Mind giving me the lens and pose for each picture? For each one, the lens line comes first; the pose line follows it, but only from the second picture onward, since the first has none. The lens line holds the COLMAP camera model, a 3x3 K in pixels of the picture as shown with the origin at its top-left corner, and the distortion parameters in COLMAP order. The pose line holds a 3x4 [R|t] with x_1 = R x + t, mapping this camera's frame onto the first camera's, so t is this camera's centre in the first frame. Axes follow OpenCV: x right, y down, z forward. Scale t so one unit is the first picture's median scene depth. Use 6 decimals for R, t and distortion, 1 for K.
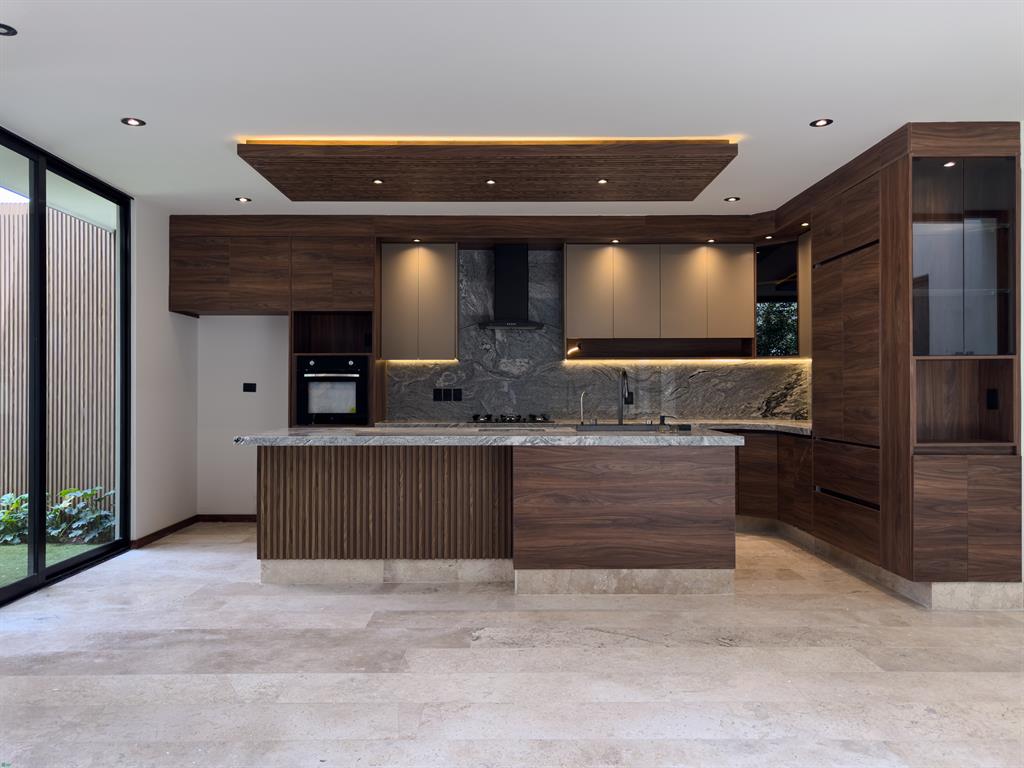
lens RADIAL K [[723.9, 0, 512.0], [0, 723.9, 384.0], [0, 0, 1]] dist [0.038623, 0.000007]
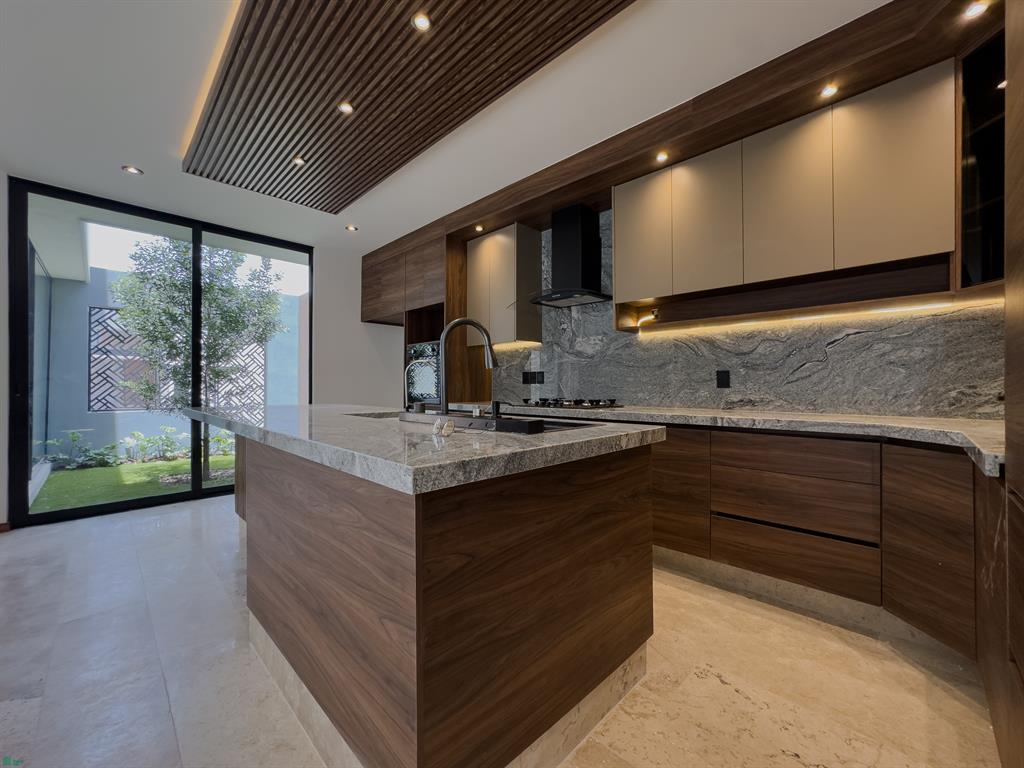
lens RADIAL K [[419.0, 0, 512.0], [0, 419.0, 384.0], [0, 0, 1]] dist [-0.028977, 0.012941]
pose [[0.707778, -0.002521, -0.706430, 0.303132], [0.006362, 0.999976, 0.002805, 0.021710], [0.706406, -0.006479, 0.707777, 0.565403]]
